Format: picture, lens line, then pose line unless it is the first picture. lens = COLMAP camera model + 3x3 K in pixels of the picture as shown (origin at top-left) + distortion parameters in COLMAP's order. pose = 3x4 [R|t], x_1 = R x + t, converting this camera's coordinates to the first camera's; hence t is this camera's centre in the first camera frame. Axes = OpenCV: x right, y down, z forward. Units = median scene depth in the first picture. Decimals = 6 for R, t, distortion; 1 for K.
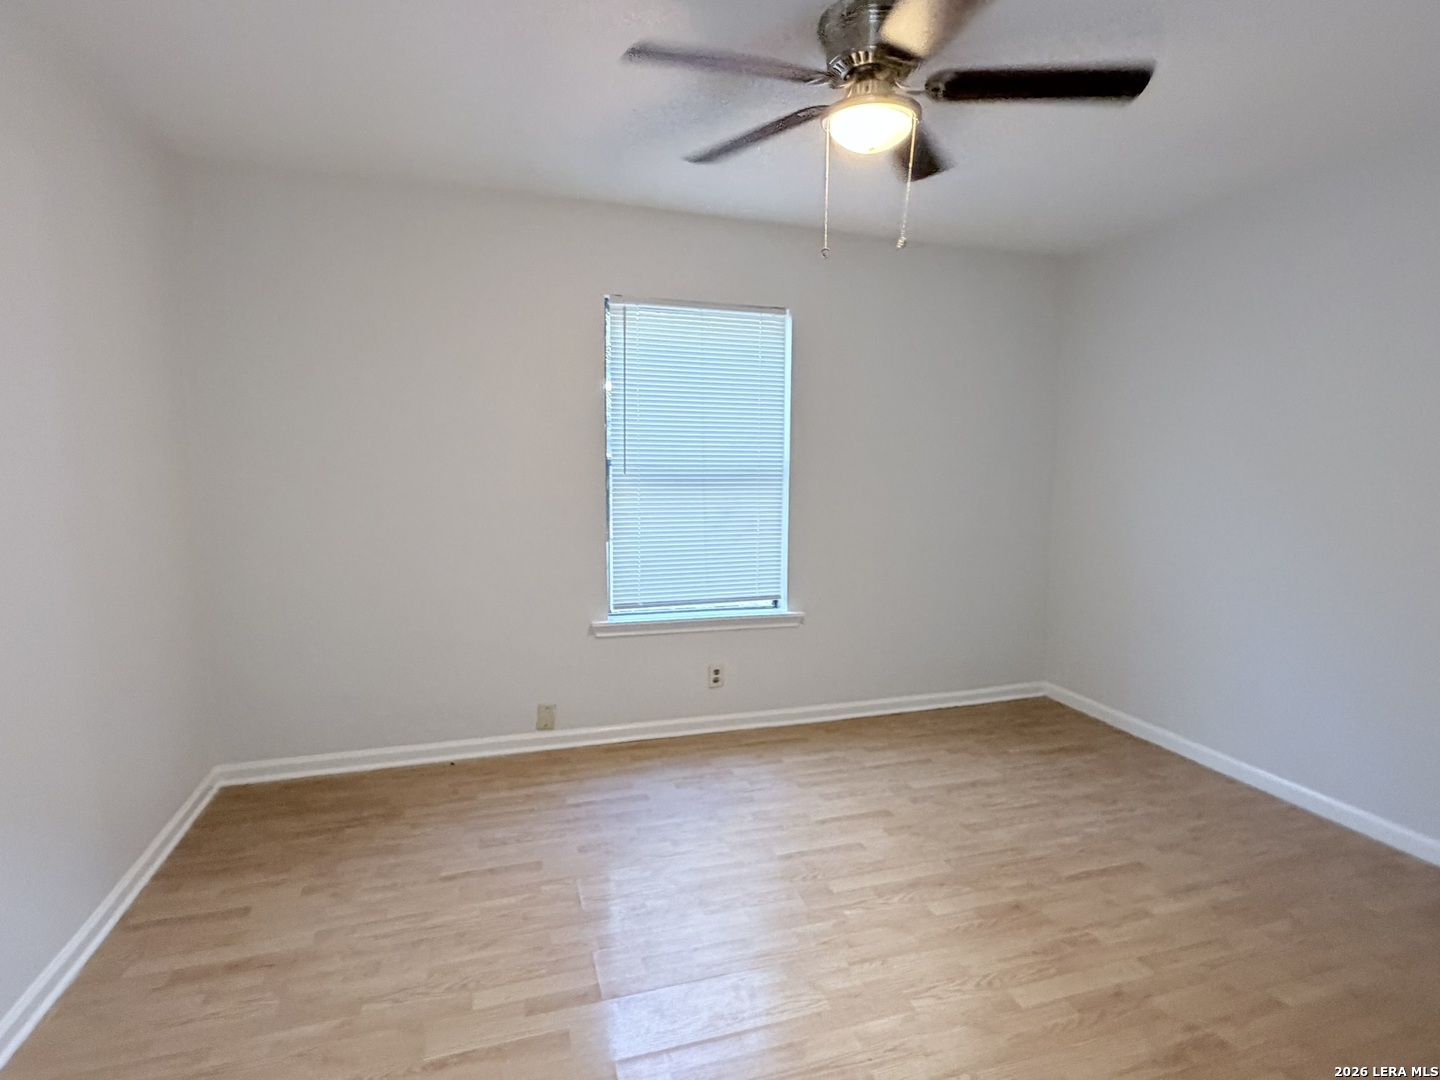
lens RADIAL K [[733.2, 0, 710.7], [0, 733.2, 545.8], [0, 0, 1]] dist [0.001795, -0.001005]
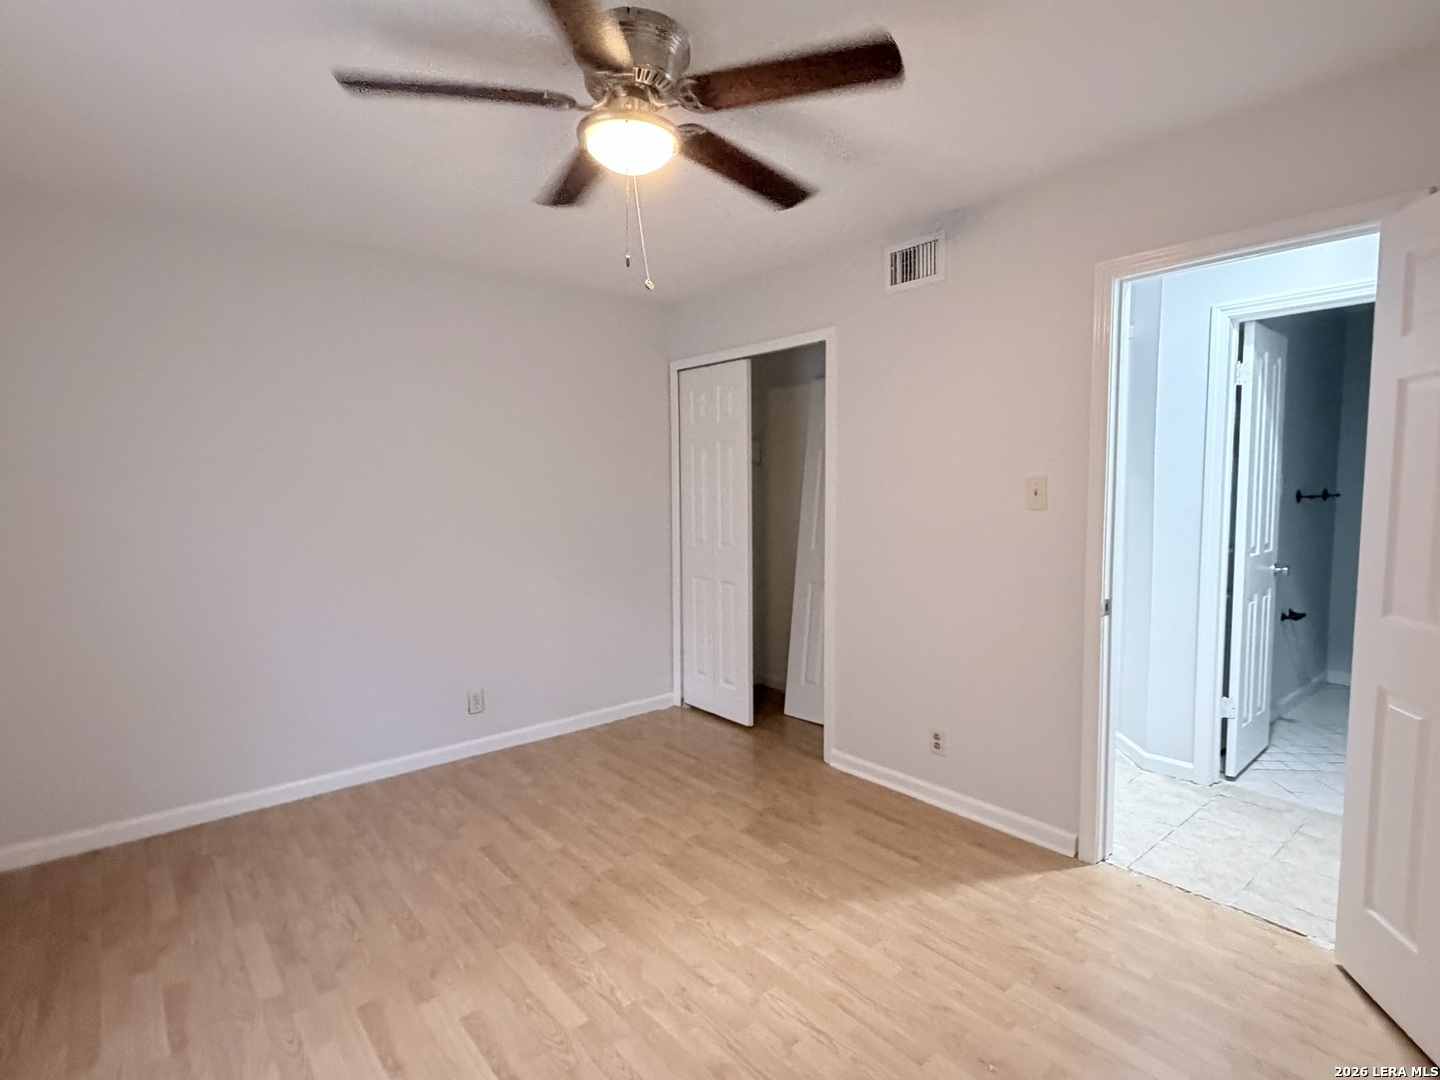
lens RADIAL K [[733.2, 0, 709.6], [0, 733.2, 535.6], [0, 0, 1]] dist [0.001795, -0.001005]
pose [[-0.365932, -0.080064, 0.927191, -0.556000], [0.120679, 0.983798, 0.132580, -0.152855], [-0.922784, 0.160408, -0.350341, 0.967901]]
